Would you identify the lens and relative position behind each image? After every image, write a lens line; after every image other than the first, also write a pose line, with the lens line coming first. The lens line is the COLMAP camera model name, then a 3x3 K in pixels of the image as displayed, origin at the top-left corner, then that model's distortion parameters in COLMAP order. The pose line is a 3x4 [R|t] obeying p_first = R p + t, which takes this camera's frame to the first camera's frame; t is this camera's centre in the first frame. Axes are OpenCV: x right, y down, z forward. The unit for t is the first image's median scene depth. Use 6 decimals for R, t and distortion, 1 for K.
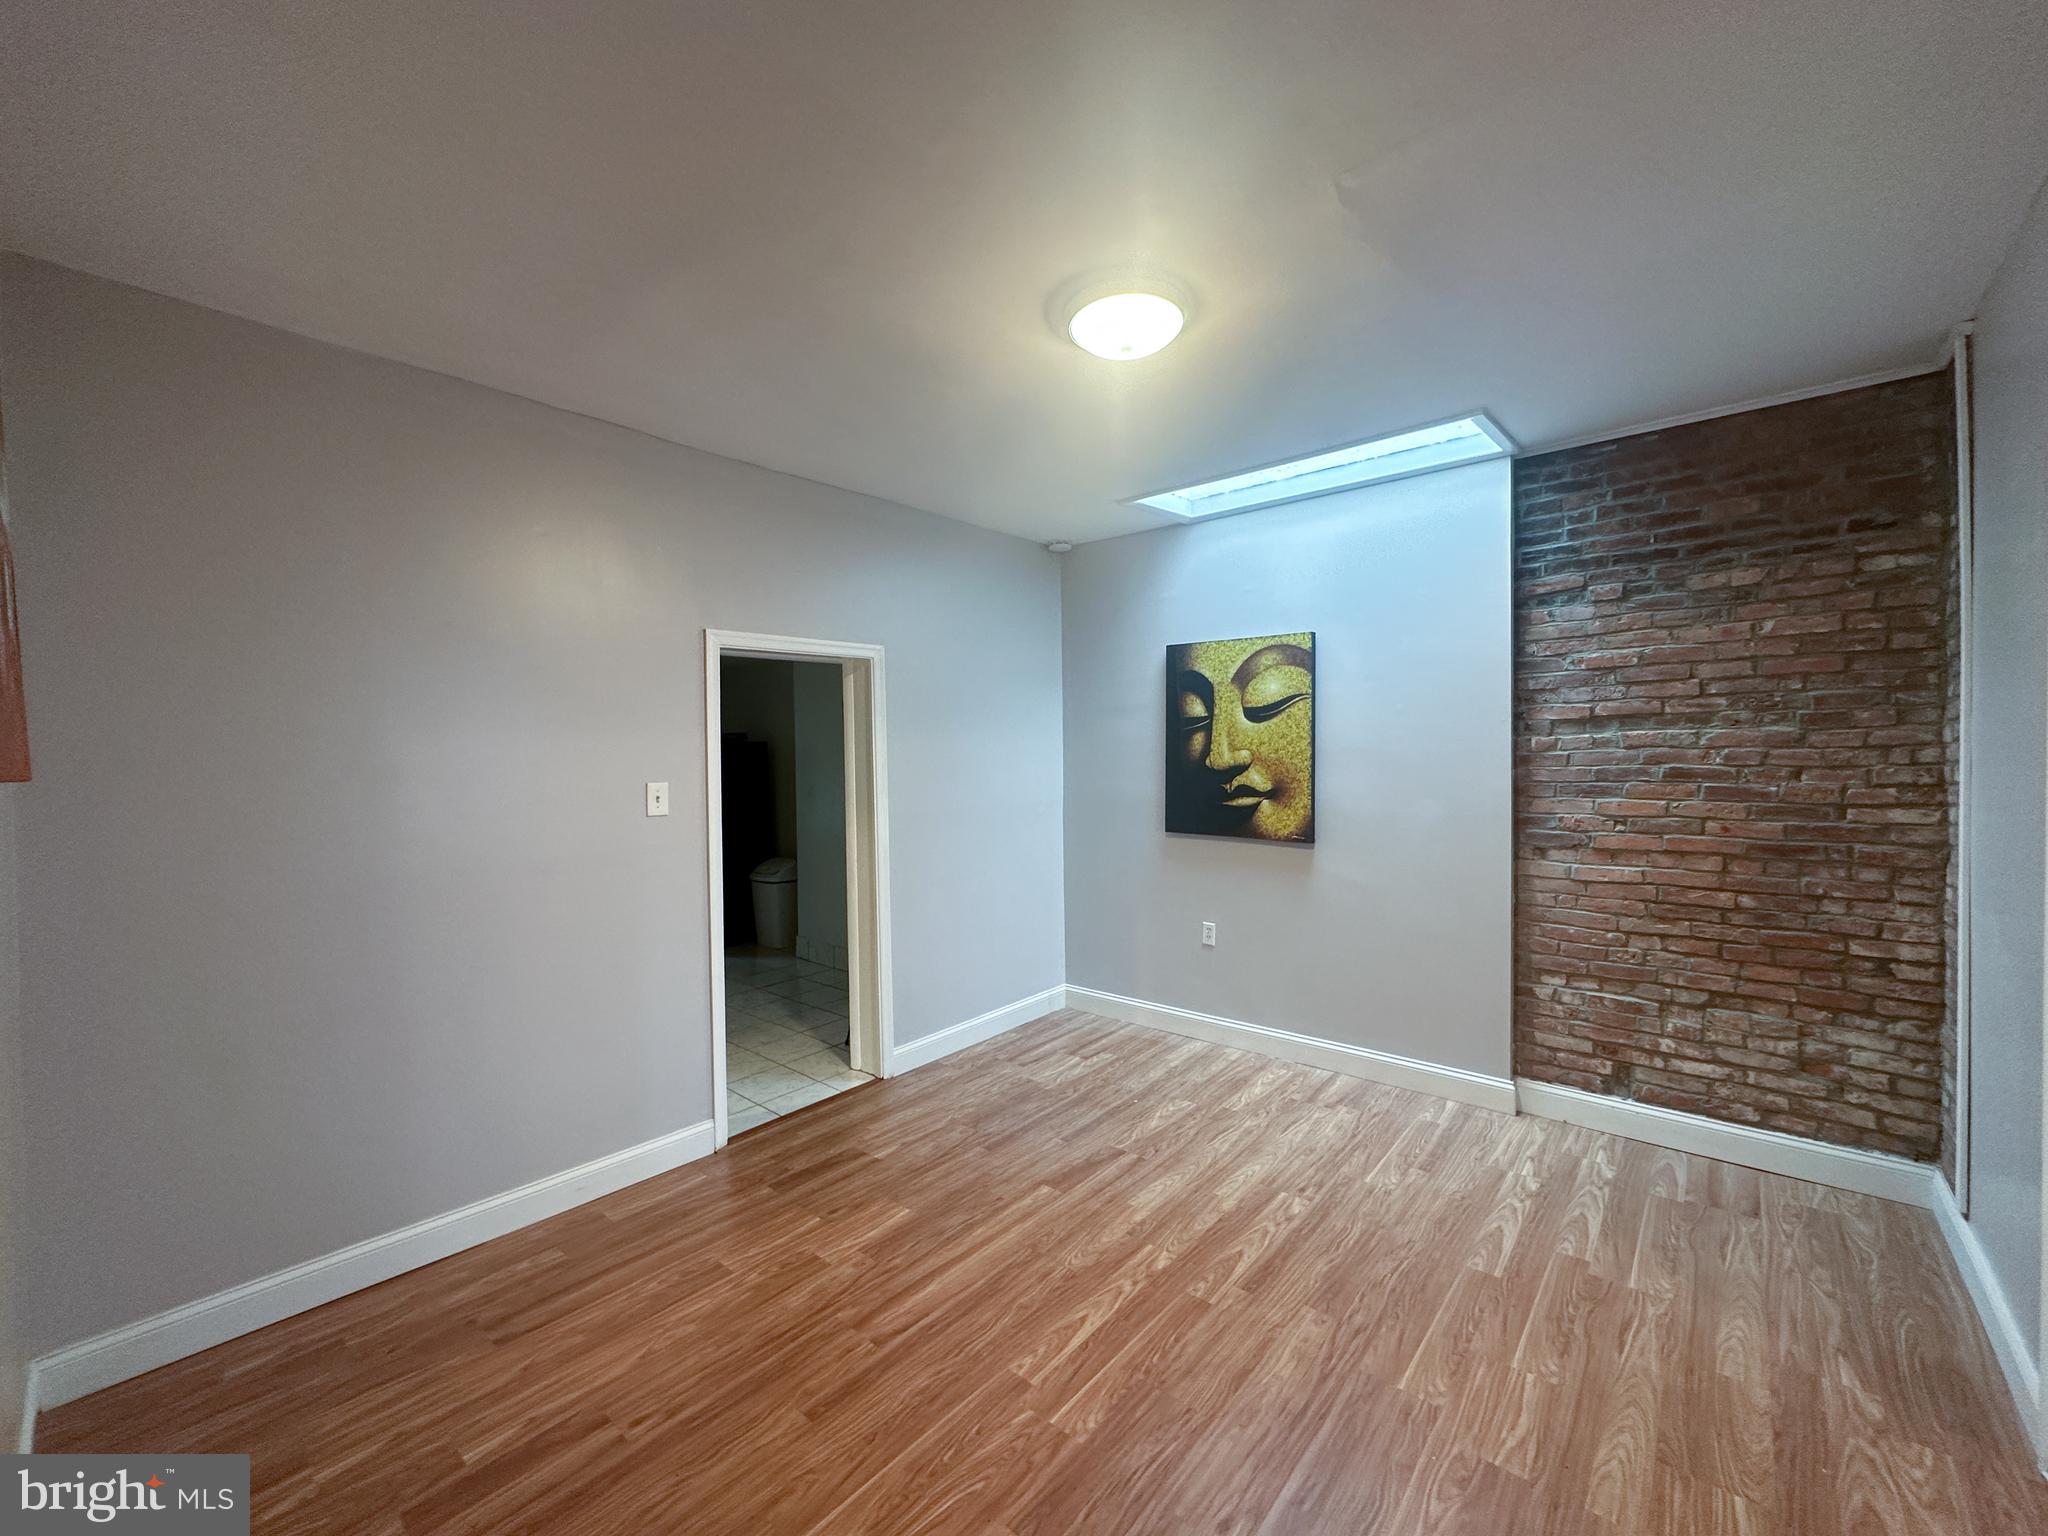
lens RADIAL K [[821.8, 0, 1024.0], [0, 821.8, 768.0], [0, 0, 1]] dist [-0.000293, 0.000473]
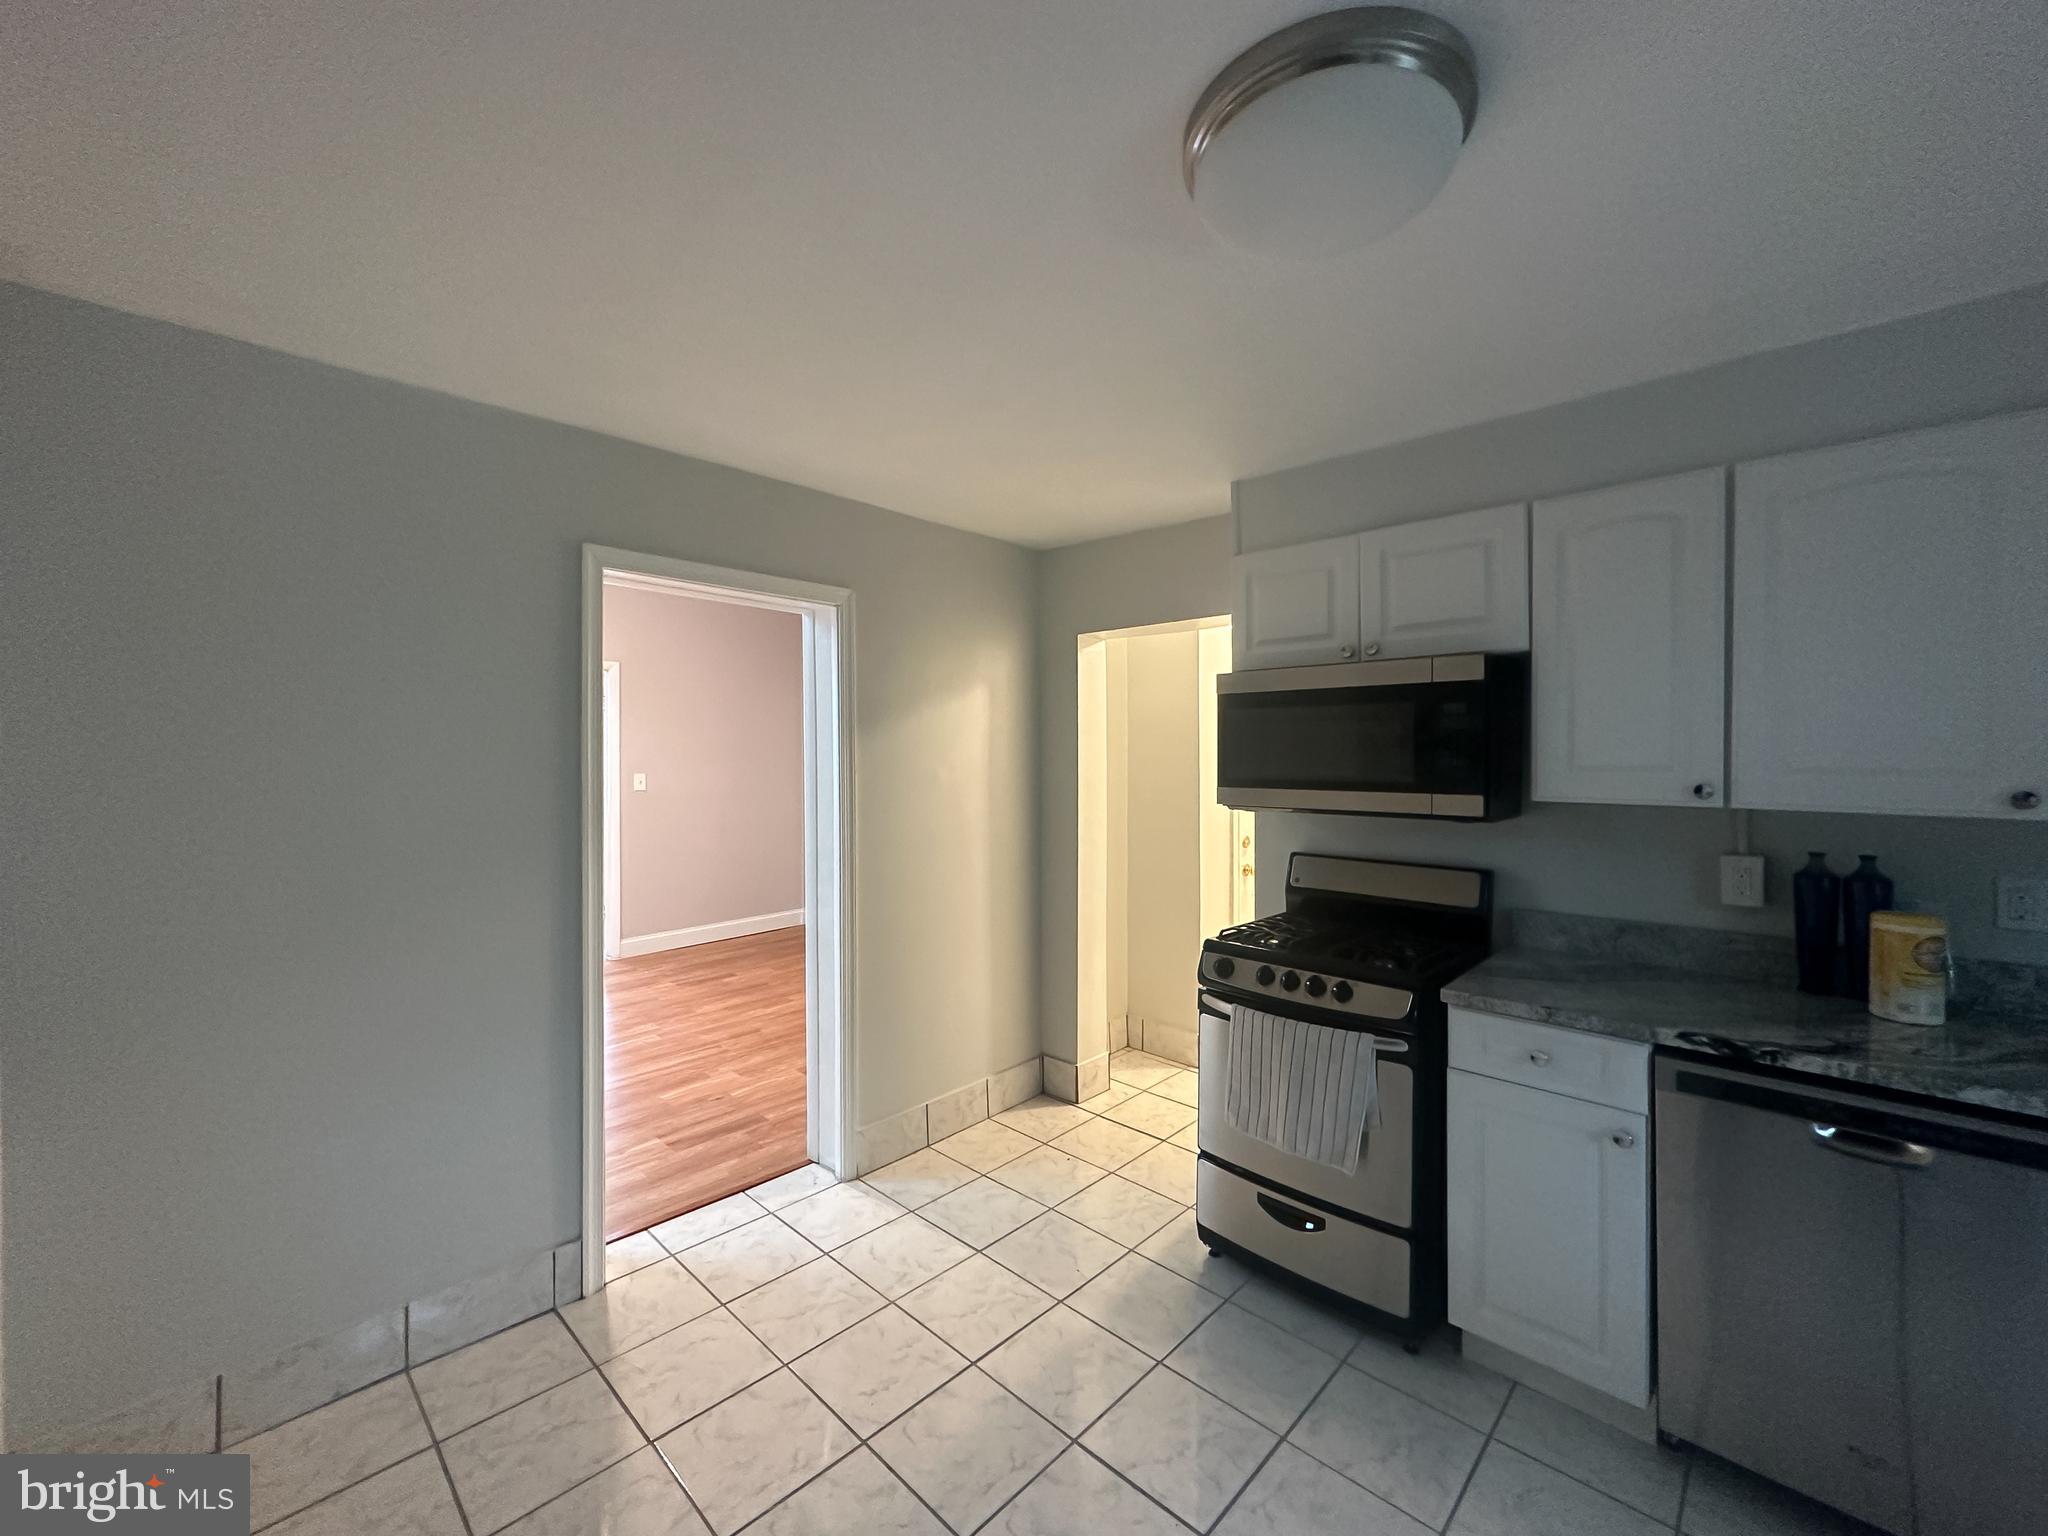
lens RADIAL K [[828.7, 0, 995.3], [0, 828.7, 761.2], [0, 0, 1]] dist [-0.000764, 0.000144]
pose [[-0.997214, 0.010457, 0.073860, -0.775004], [0.012486, 0.999556, 0.027053, -0.003866], [-0.073545, 0.027899, -0.996902, 2.284668]]
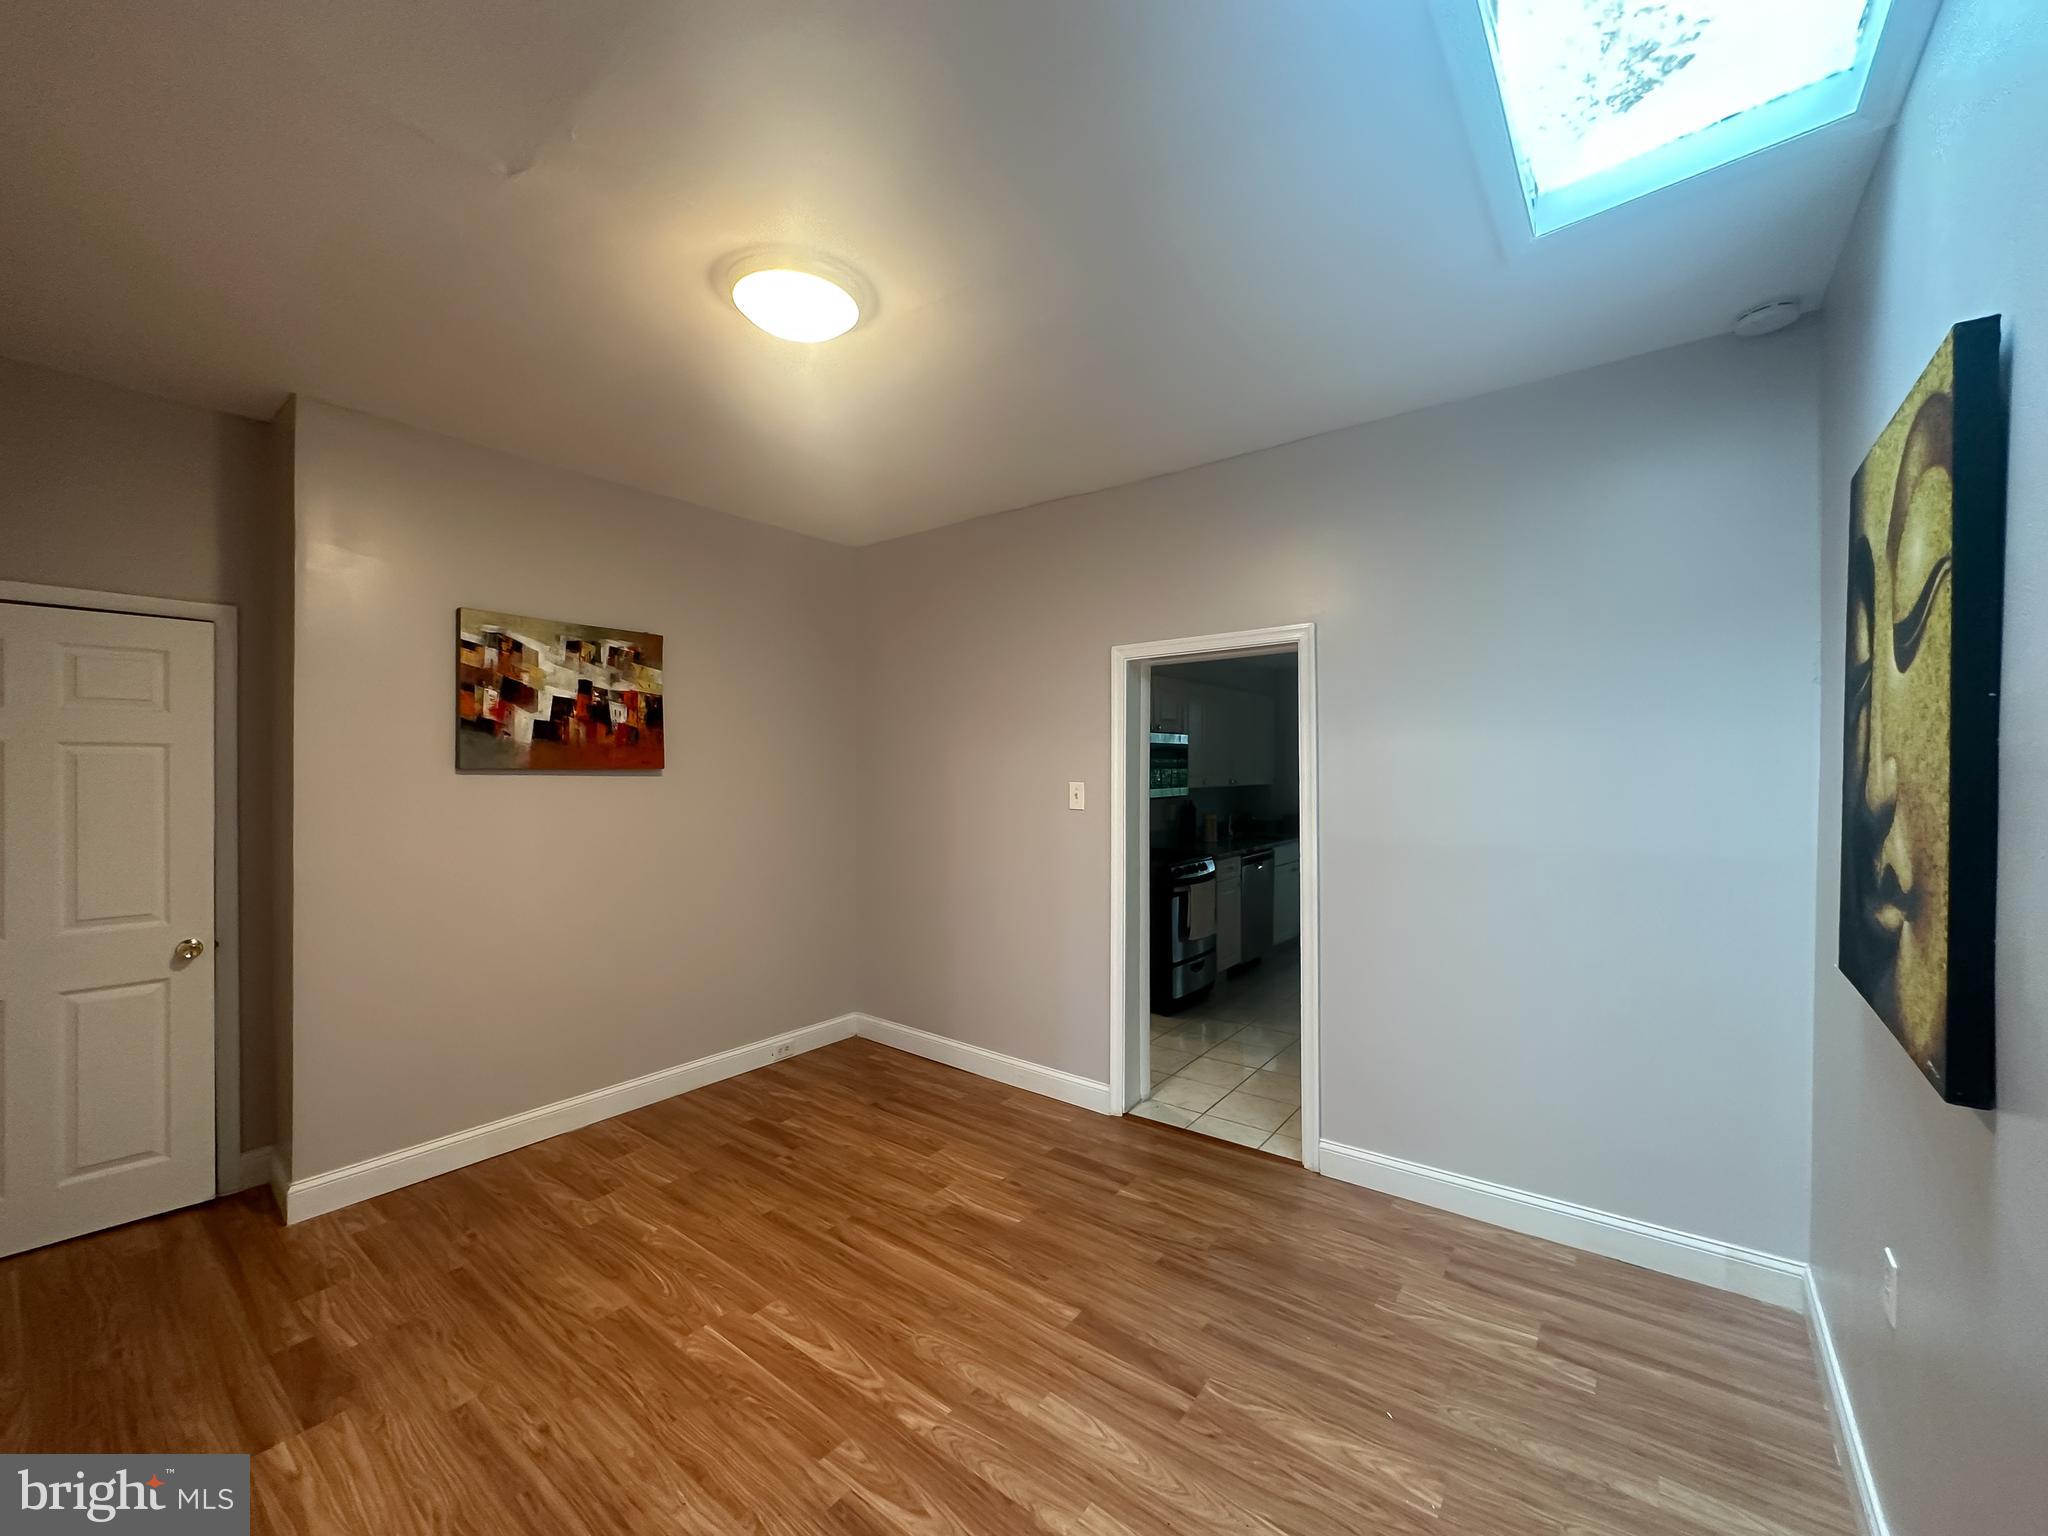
lens RADIAL K [[828.1, 0, 1024.0], [0, 828.1, 768.0], [0, 0, 1]] dist [0.000404, -0.000066]
pose [[0.052270, 0.018955, -0.998453, 0.873801], [-0.012199, 0.999757, 0.018341, -0.028226], [0.998558, 0.011222, 0.052489, 0.978479]]
